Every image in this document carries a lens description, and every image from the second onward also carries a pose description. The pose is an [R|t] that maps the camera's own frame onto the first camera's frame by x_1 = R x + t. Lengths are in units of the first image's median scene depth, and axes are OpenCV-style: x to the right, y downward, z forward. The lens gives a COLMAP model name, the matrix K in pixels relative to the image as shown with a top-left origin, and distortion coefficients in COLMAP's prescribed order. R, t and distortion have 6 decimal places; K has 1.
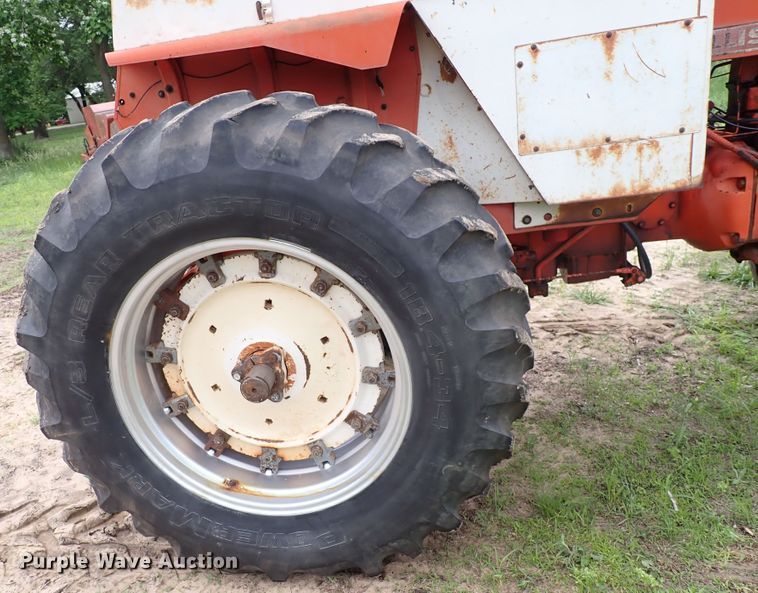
lens RADIAL K [[626.6, 0, 332.1], [0, 626.6, 324.1], [0, 0, 1]] dist [0.007705, -0.010987]
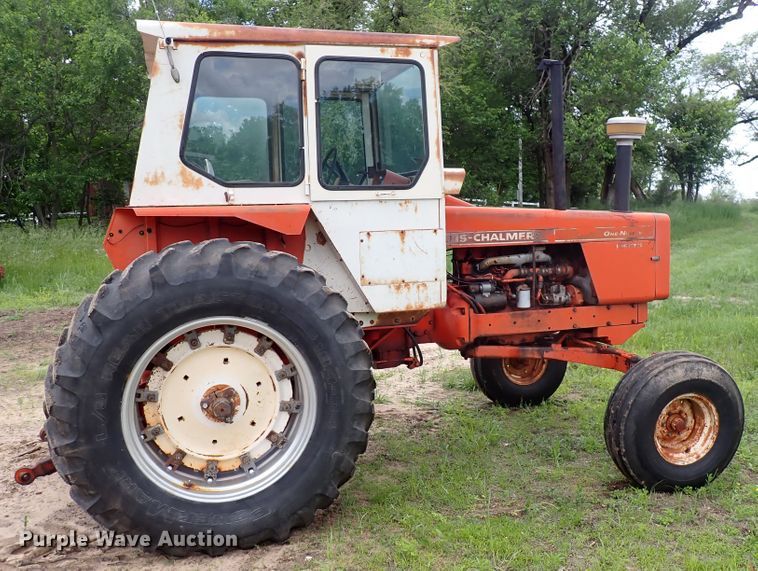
lens RADIAL K [[687.3, 0, 381.3], [0, 687.3, 283.1], [0, 0, 1]] dist [0.000787, 0.000000]
pose [[0.898902, 0.077391, 0.431261, -0.542190], [0.055404, 0.956299, -0.287094, 0.320872], [-0.434633, 0.281963, 0.855331, -0.795517]]
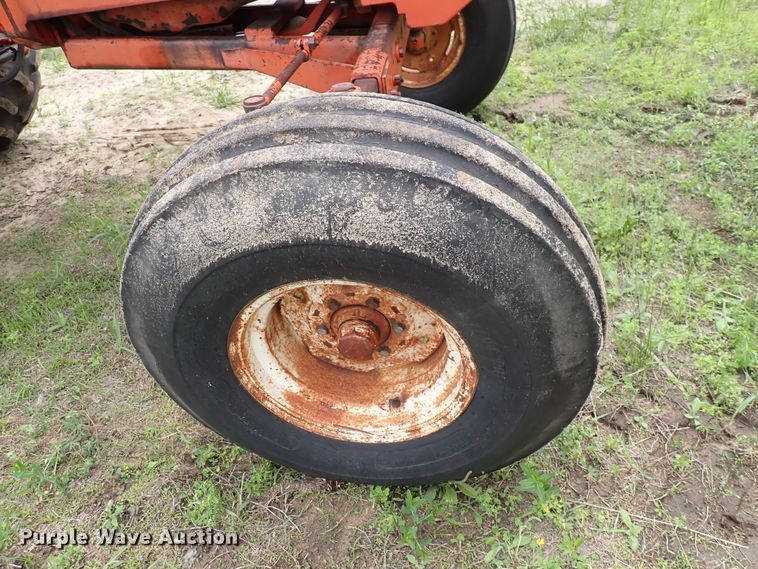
lens RADIAL K [[562.7, 0, 380.8], [0, 562.7, 288.4], [0, 0, 1]] dist [0.009283, -0.015834]
pose [[0.998169, -0.026894, 0.054182, 1.302767], [0.009915, 0.956357, 0.292034, -0.040818], [-0.059672, -0.290962, 0.954872, 0.284228]]
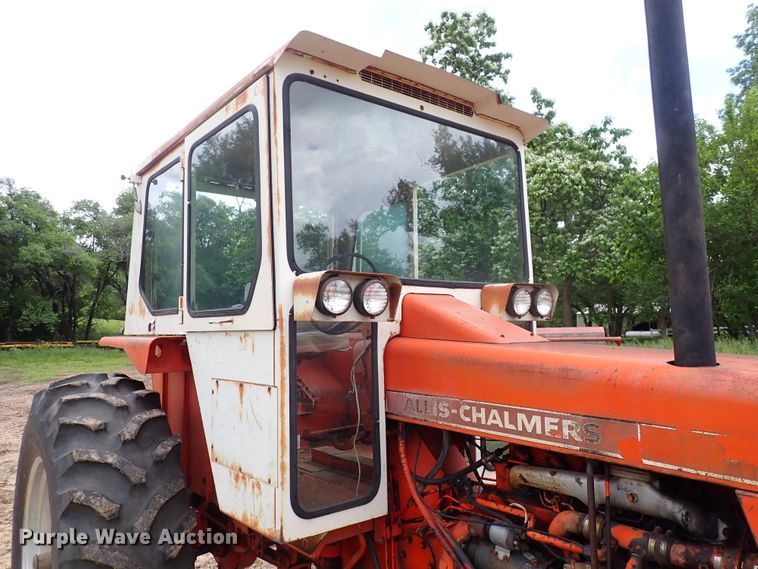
lens RADIAL K [[562.7, 0, 375.8], [0, 562.7, 288.4], [0, 0, 1]] dist [0.009283, -0.015834]
pose [[0.726261, 0.083709, -0.682303, 1.285934], [-0.335801, 0.909275, -0.245881, -0.421518], [0.599819, 0.407692, 0.688480, 0.301953]]
